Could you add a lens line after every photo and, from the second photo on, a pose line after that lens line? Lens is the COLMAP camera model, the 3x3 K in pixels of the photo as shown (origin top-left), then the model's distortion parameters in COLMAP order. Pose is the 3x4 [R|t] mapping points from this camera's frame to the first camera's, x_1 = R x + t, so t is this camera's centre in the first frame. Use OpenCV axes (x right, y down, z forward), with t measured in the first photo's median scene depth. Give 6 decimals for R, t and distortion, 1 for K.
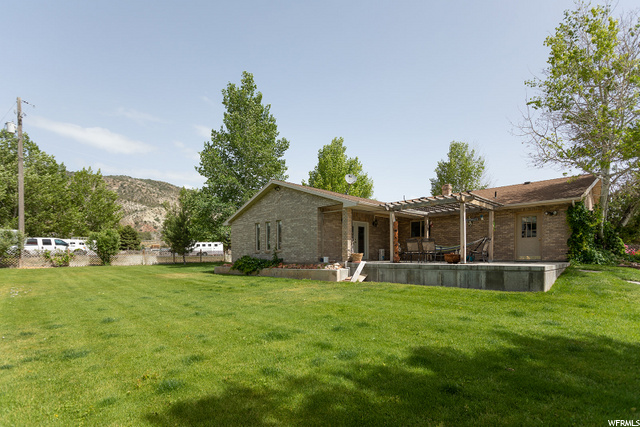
lens RADIAL K [[301.9, 0, 320.6], [0, 301.9, 255.8], [0, 0, 1]] dist [-0.003418, -0.000514]
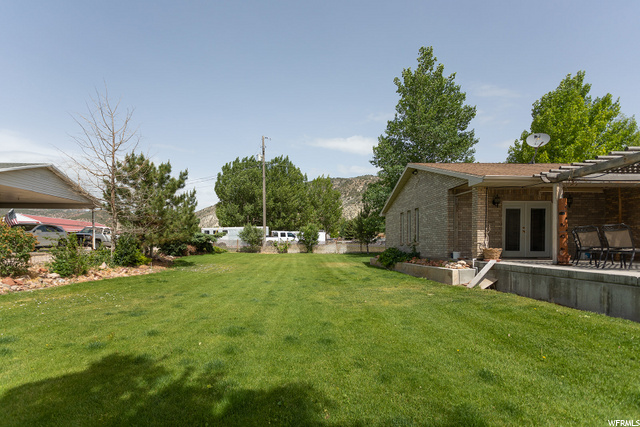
lens RADIAL K [[303.3, 0, 302.8], [0, 303.3, 242.4], [0, 0, 1]] dist [0.000068, 0.000017]
pose [[0.706181, 0.006202, -0.708004, 0.243888], [-0.011011, 0.999937, -0.002223, -0.012144], [0.707946, 0.009366, 0.706205, 0.140440]]
